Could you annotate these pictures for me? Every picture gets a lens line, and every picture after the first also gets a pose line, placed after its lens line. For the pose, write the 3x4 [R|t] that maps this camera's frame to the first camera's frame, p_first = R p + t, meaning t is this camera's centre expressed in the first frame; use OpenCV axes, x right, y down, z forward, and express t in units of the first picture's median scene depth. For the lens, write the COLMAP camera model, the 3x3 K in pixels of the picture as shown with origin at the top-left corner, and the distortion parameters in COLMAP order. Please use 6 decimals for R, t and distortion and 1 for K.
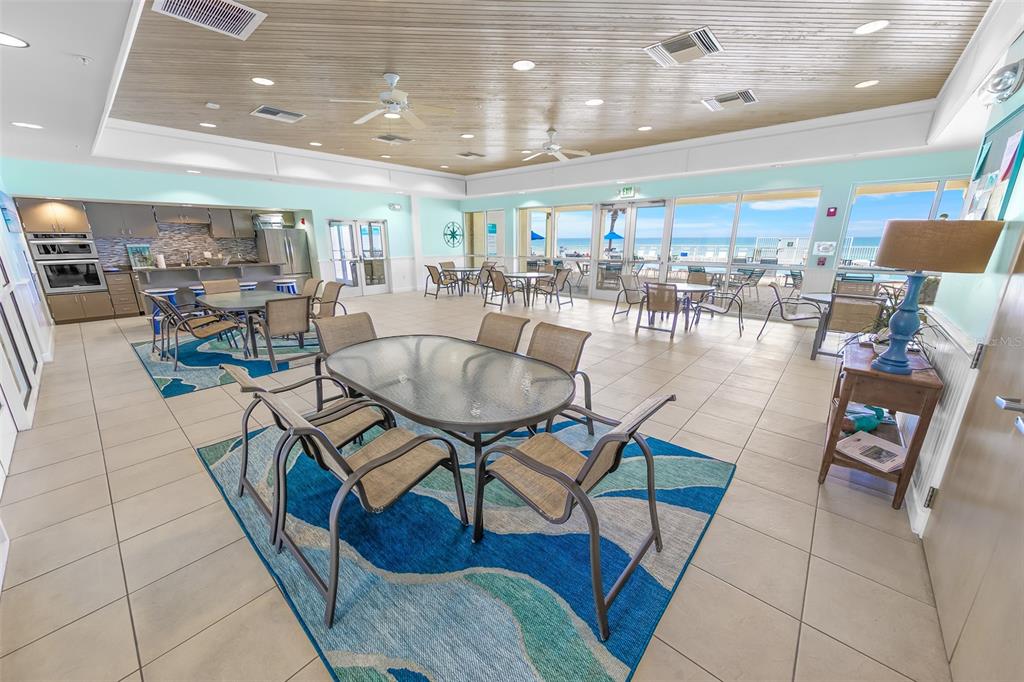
lens RADIAL K [[374.4, 0, 515.9], [0, 374.4, 343.1], [0, 0, 1]] dist [0.000837, 0.000076]
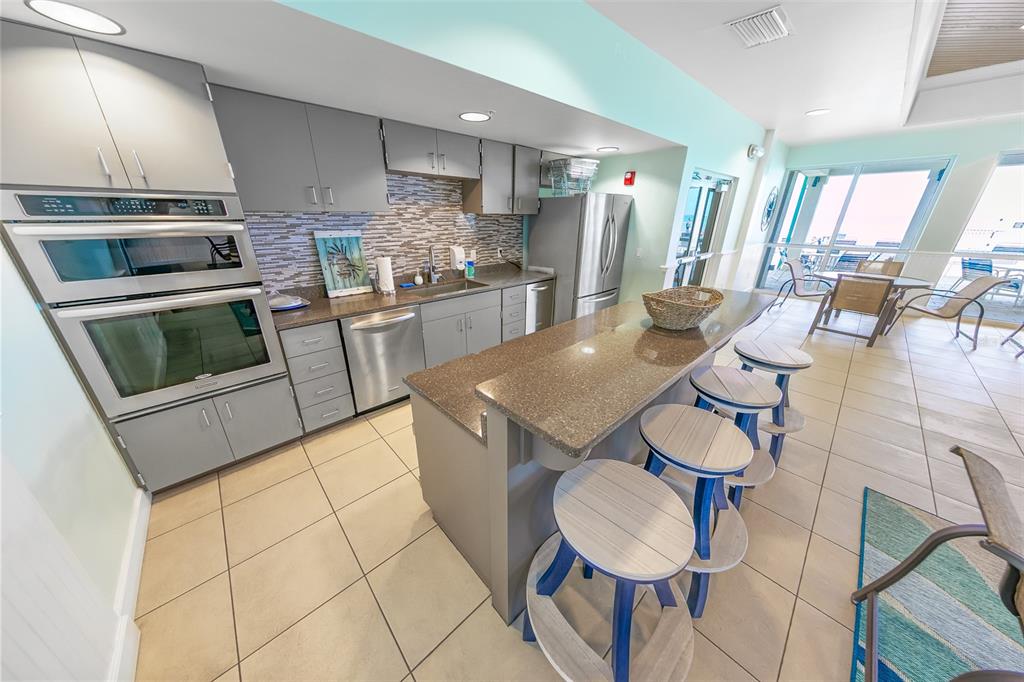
lens RADIAL K [[321.6, 0, 508.0], [0, 321.6, 339.8], [0, 0, 1]] dist [0.003369, 0.000008]
pose [[0.993681, 0.047130, -0.101864, -0.785450], [-0.036828, 0.994229, 0.100755, -0.189247], [0.106025, -0.096367, 0.989683, 0.670058]]
